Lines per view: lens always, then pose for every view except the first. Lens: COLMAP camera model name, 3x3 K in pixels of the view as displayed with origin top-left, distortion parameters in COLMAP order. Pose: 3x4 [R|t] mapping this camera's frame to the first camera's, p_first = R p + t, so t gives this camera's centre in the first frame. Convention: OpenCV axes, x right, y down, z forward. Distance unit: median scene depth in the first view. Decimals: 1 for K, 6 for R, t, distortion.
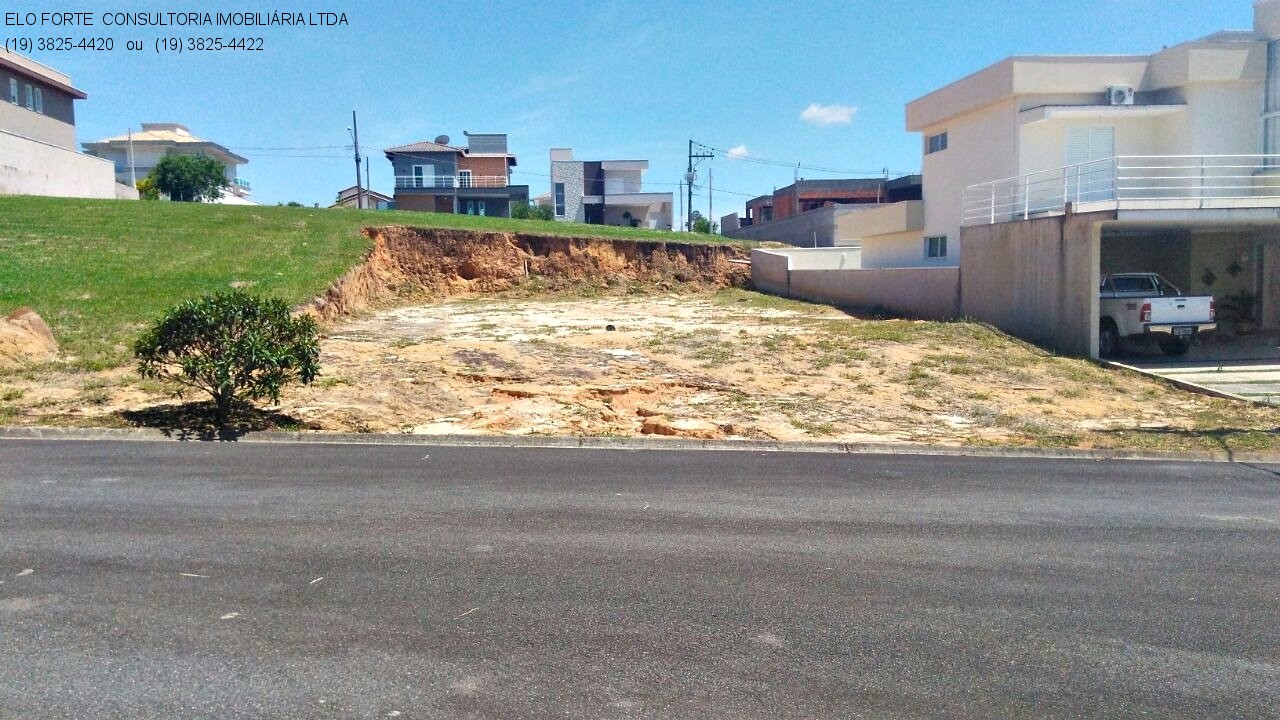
lens RADIAL K [[961.7, 0, 640.0], [0, 961.7, 360.0], [0, 0, 1]] dist [0.103120, -0.164161]
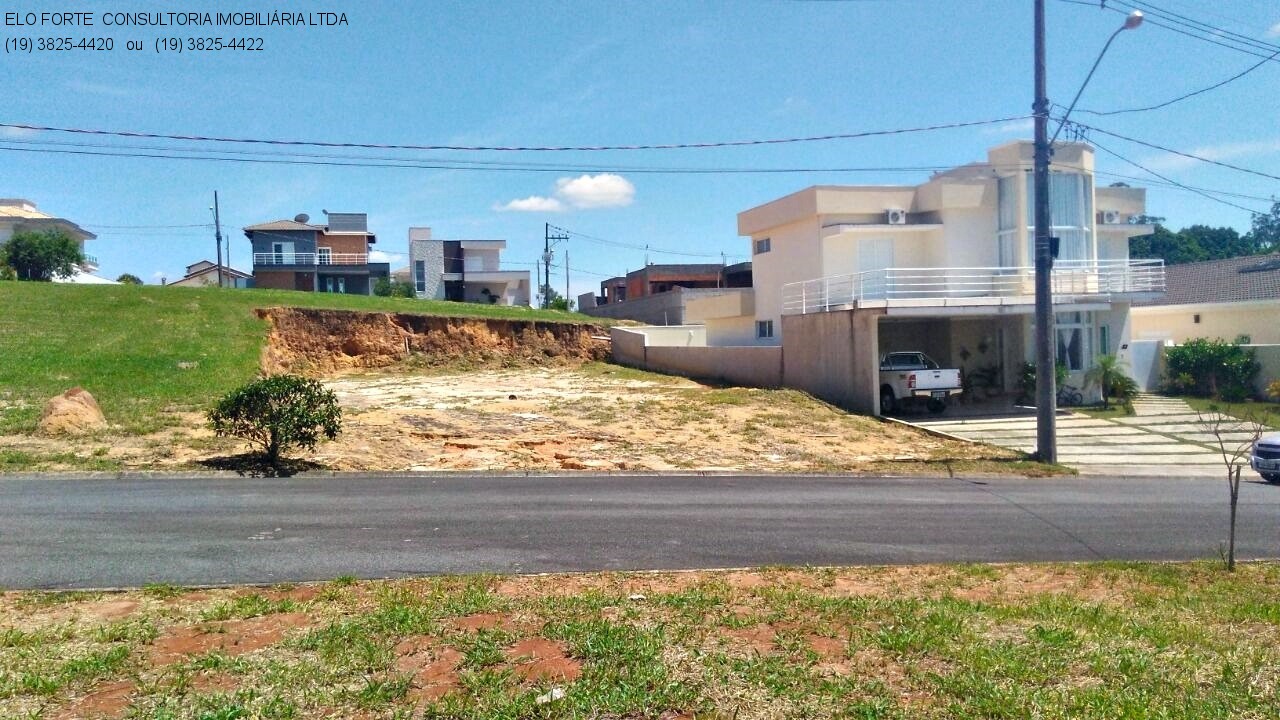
lens RADIAL K [[961.7, 0, 640.0], [0, 961.7, 360.0], [0, 0, 1]] dist [0.103120, -0.164161]
pose [[0.987619, -0.007261, 0.156705, -0.056378], [0.018728, 0.997241, -0.071825, 0.009931], [-0.155751, 0.073871, 0.985030, -0.228564]]
